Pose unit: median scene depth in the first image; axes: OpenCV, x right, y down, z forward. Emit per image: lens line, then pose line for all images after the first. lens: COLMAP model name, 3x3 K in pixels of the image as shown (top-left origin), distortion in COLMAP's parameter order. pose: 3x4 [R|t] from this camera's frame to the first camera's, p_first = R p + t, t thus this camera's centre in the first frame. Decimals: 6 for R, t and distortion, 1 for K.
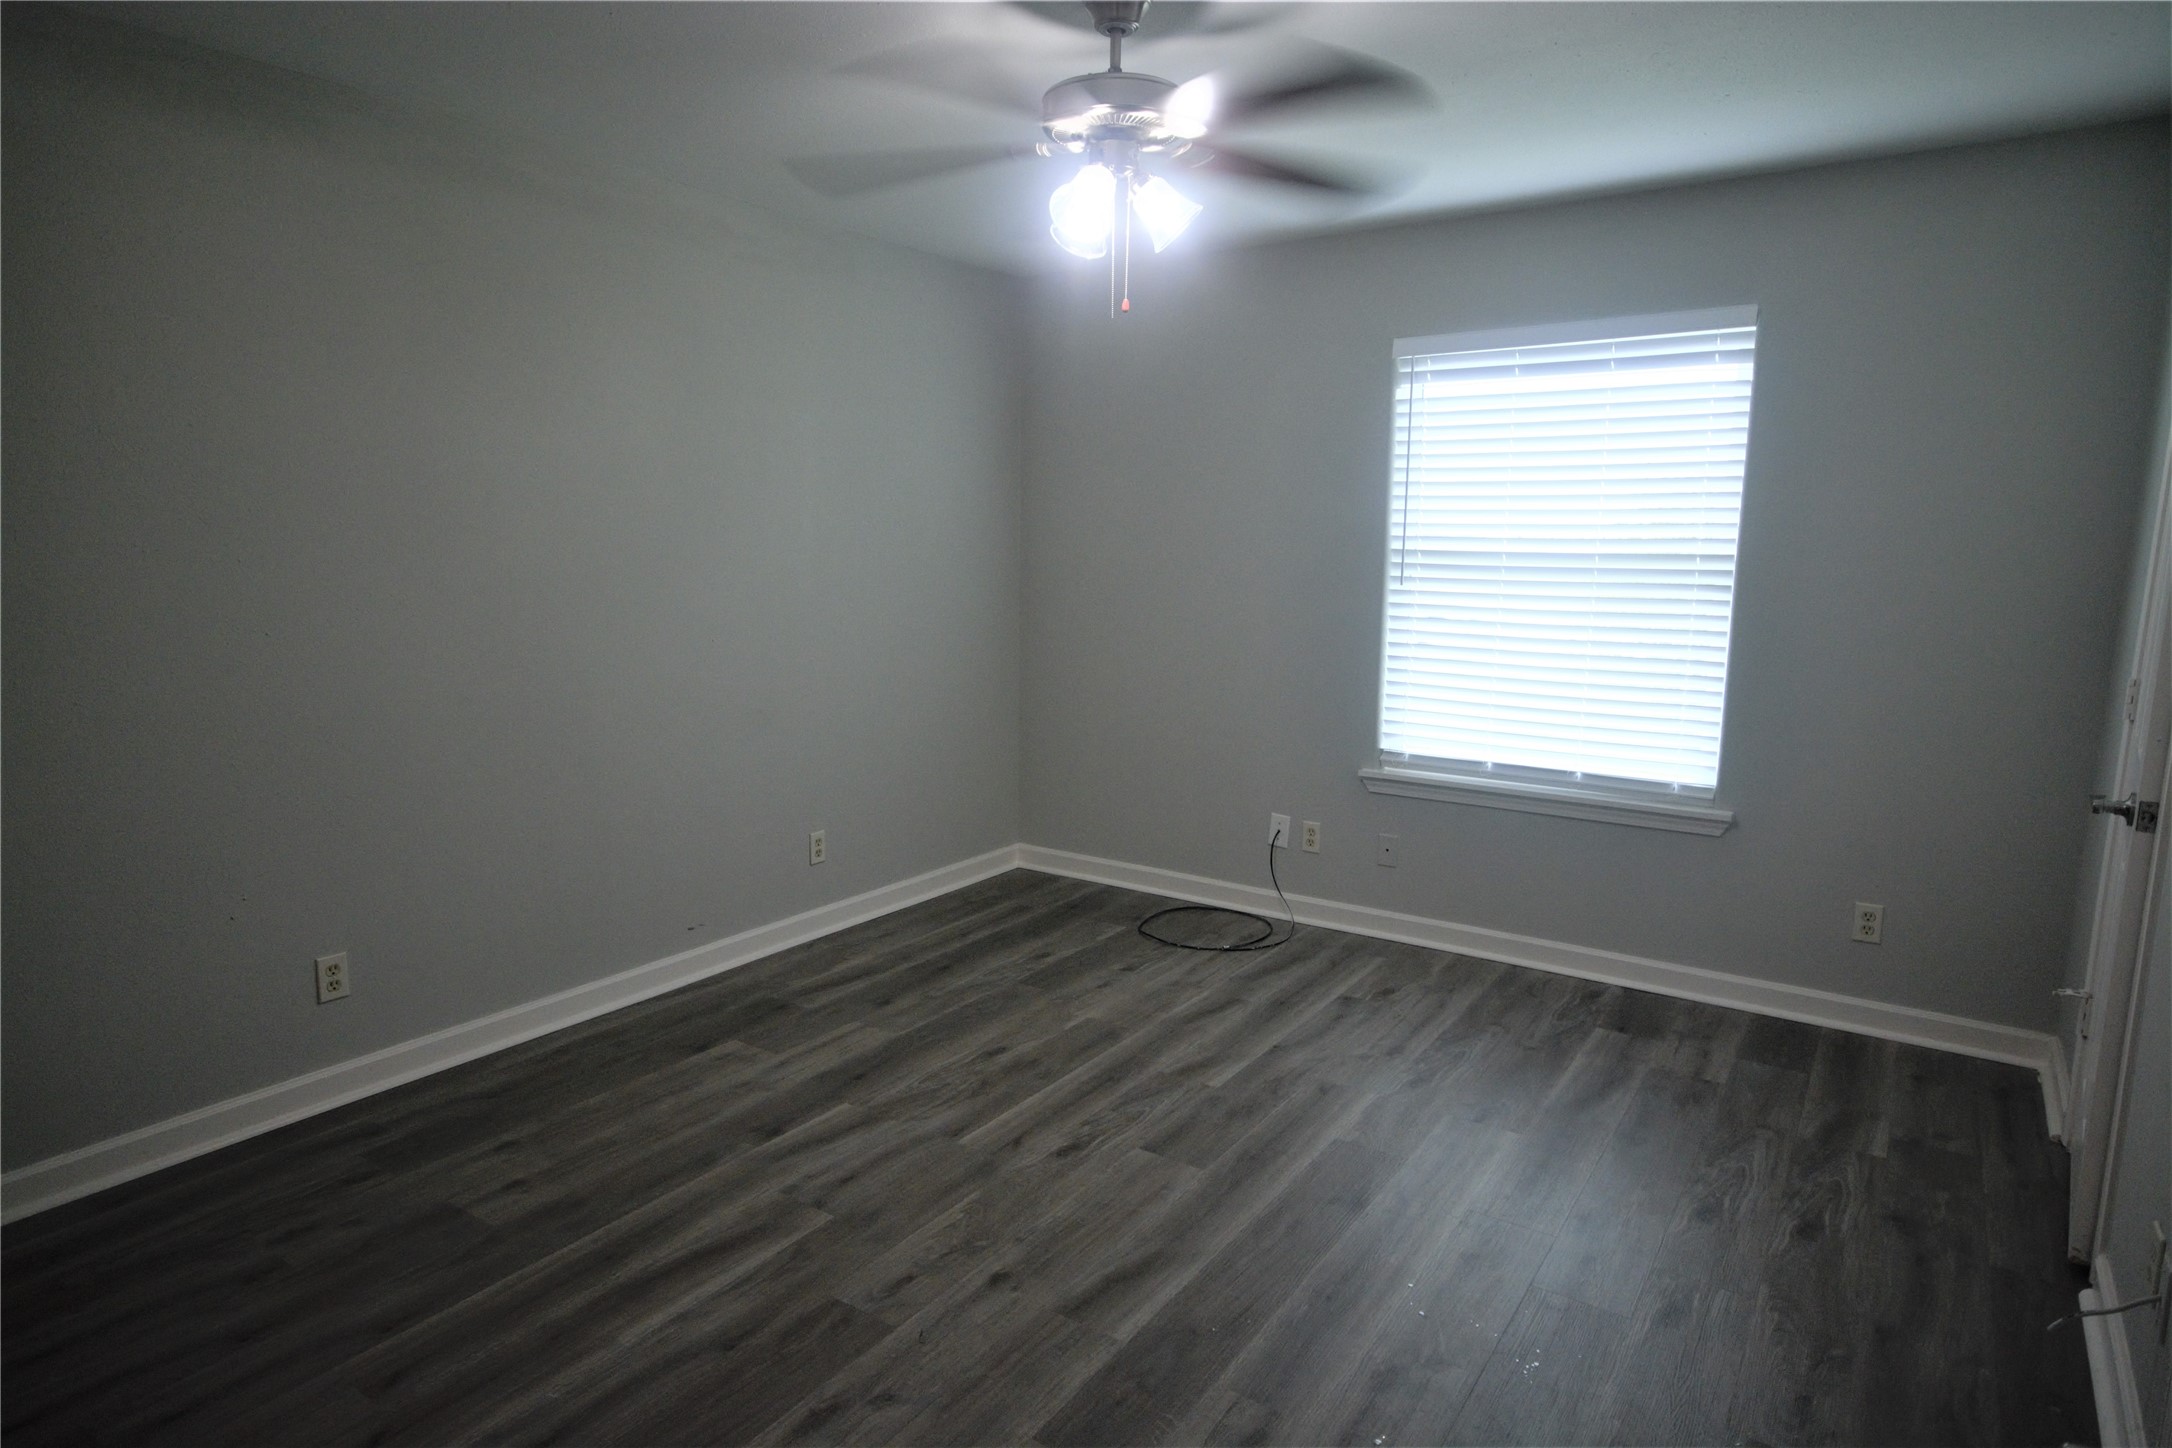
lens RADIAL K [[1243.3, 0, 1088.6], [0, 1243.3, 721.4], [0, 0, 1]] dist [0.017277, 0.002482]
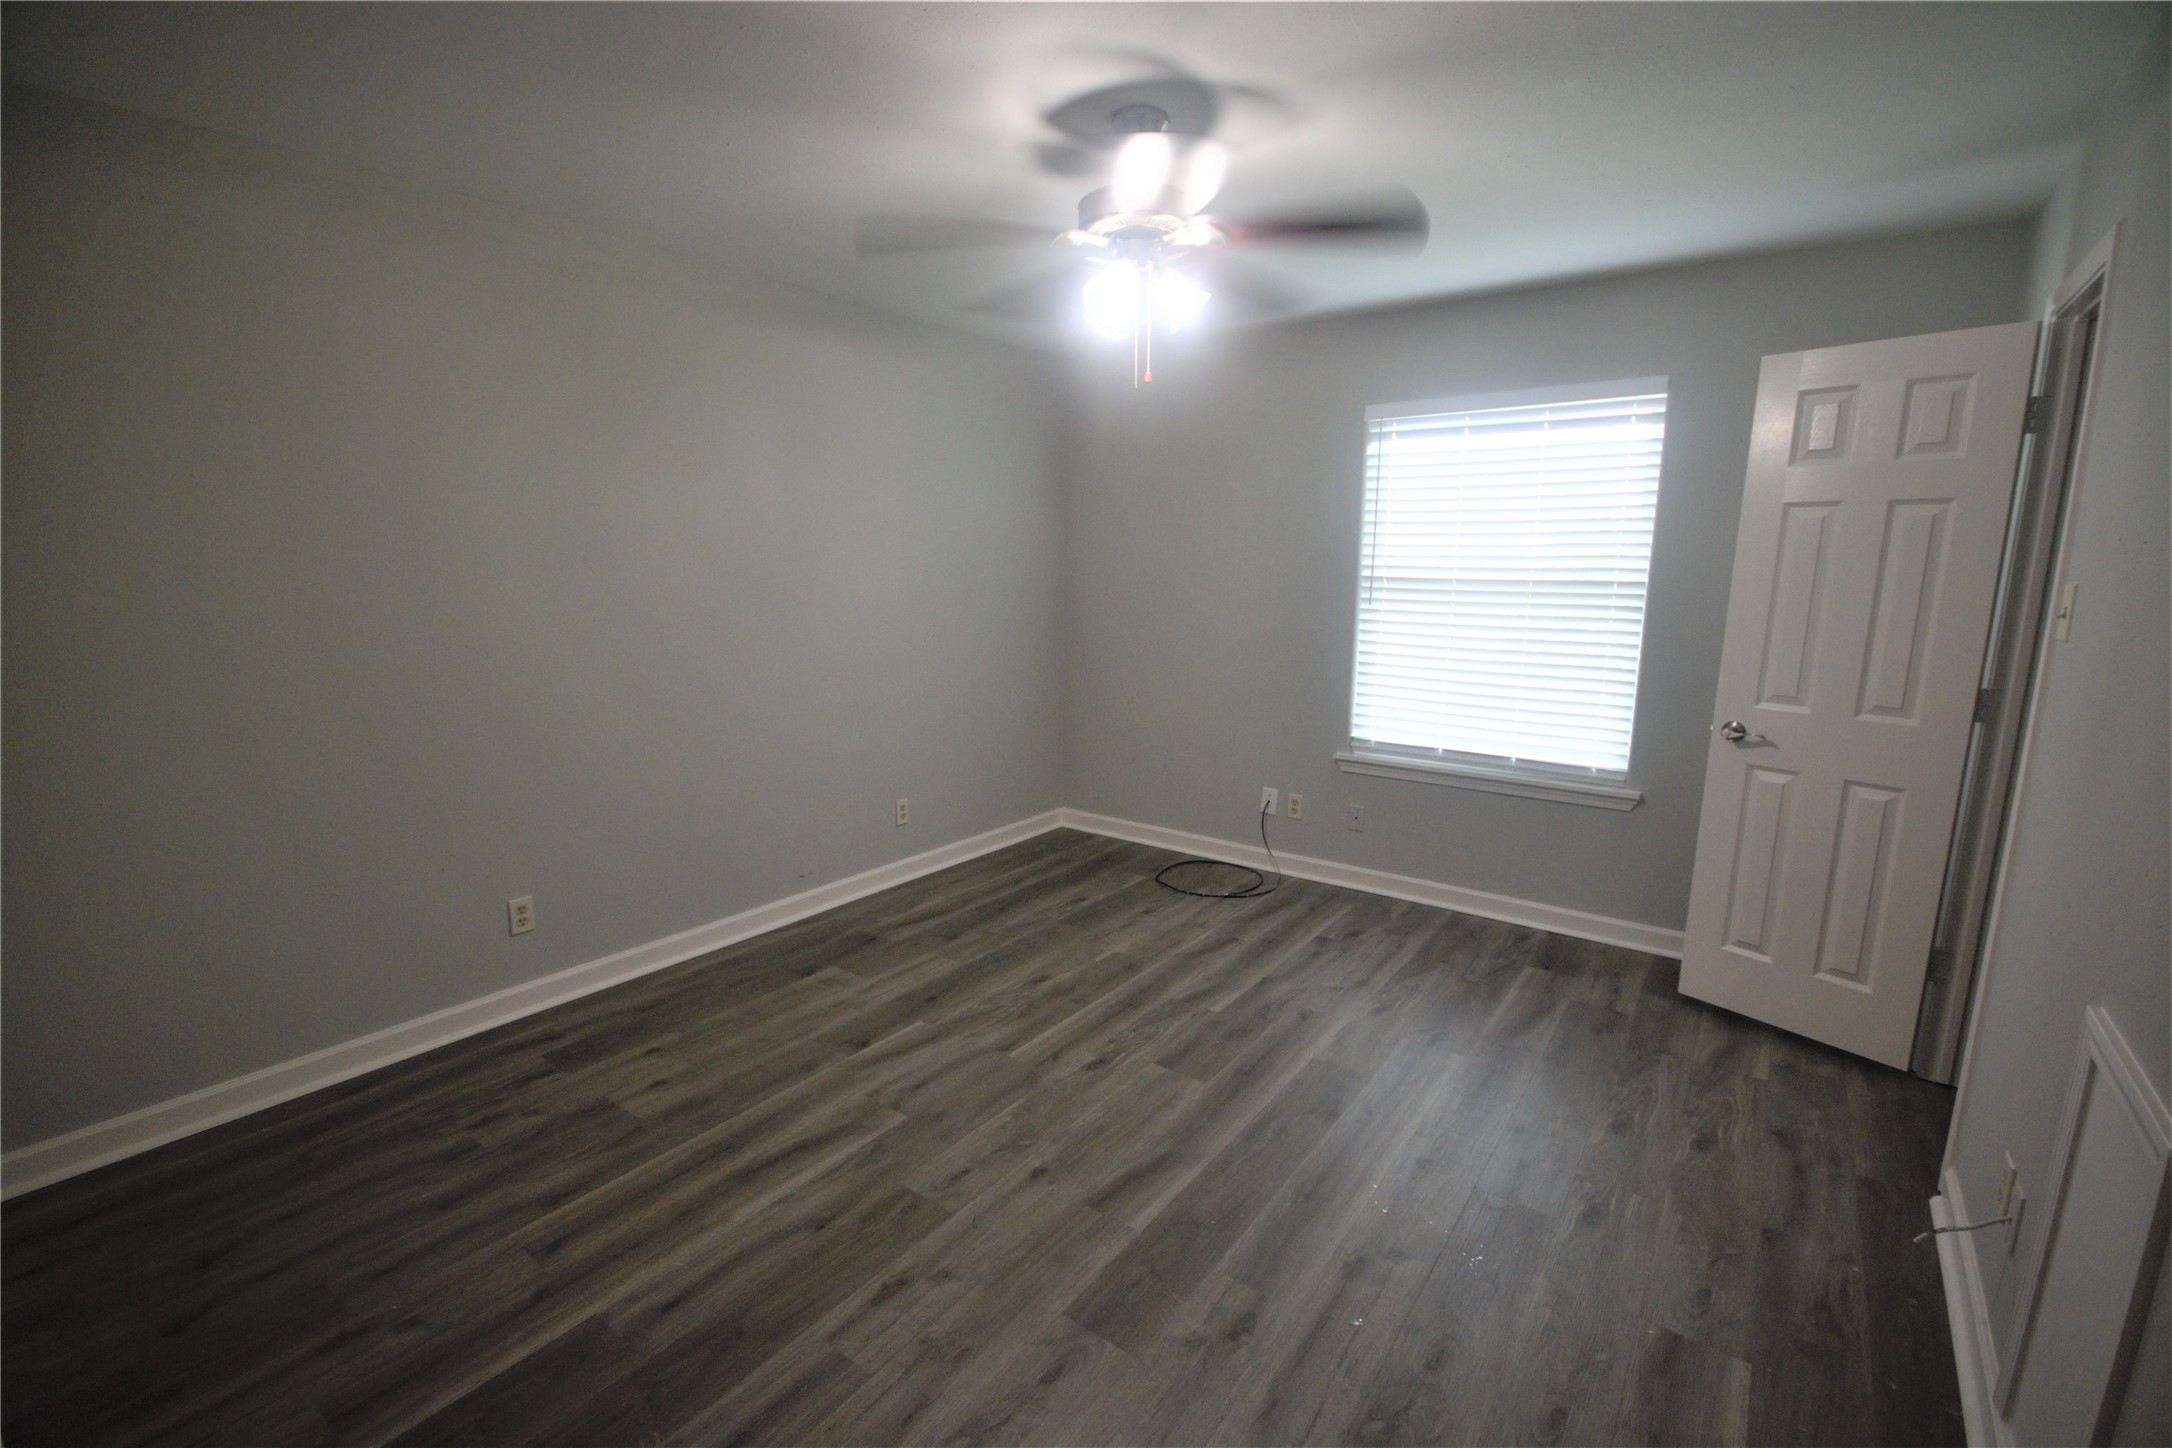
lens RADIAL K [[955.6, 0, 1086.0], [0, 955.6, 724.0], [0, 0, 1]] dist [-0.000095, -0.000636]
pose [[0.999323, 0.005426, -0.036383, 0.005516], [-0.004669, 0.999772, 0.020856, -0.013183], [0.036488, -0.020672, 0.999120, 0.051286]]
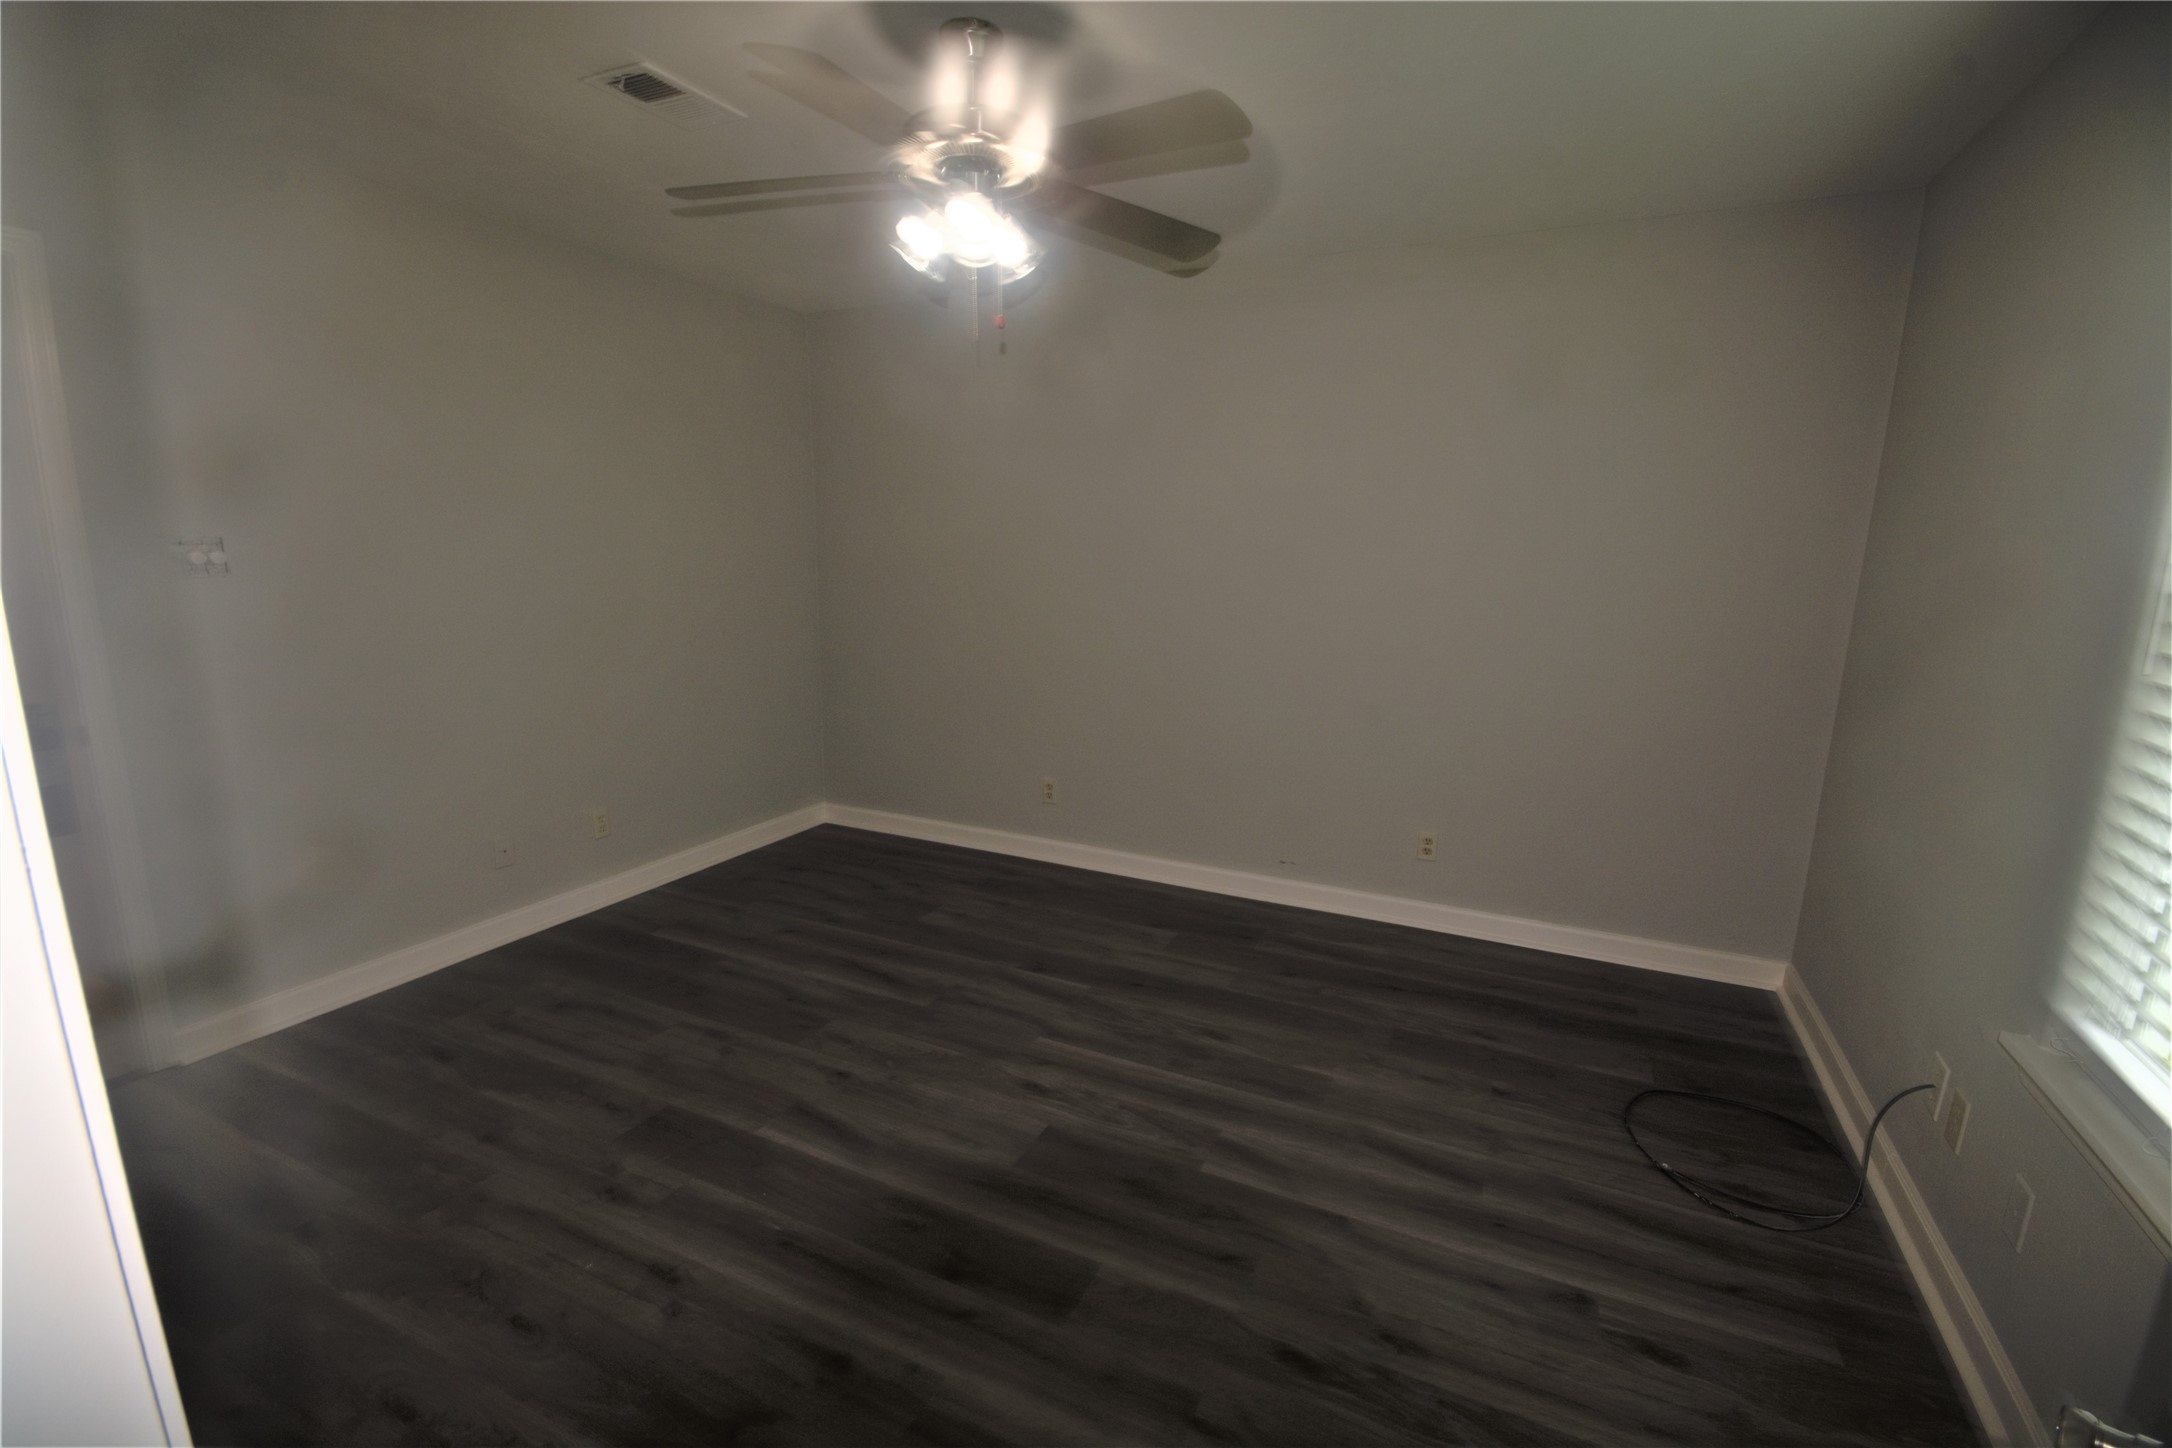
lens RADIAL K [[955.6, 0, 1086.0], [0, 955.6, 724.0], [0, 0, 1]] dist [-0.000095, -0.000636]
pose [[0.150664, 0.181897, -0.971707, 0.711175], [-0.161650, 0.974230, 0.157306, -0.112584], [0.975279, 0.133376, 0.176185, 0.777469]]
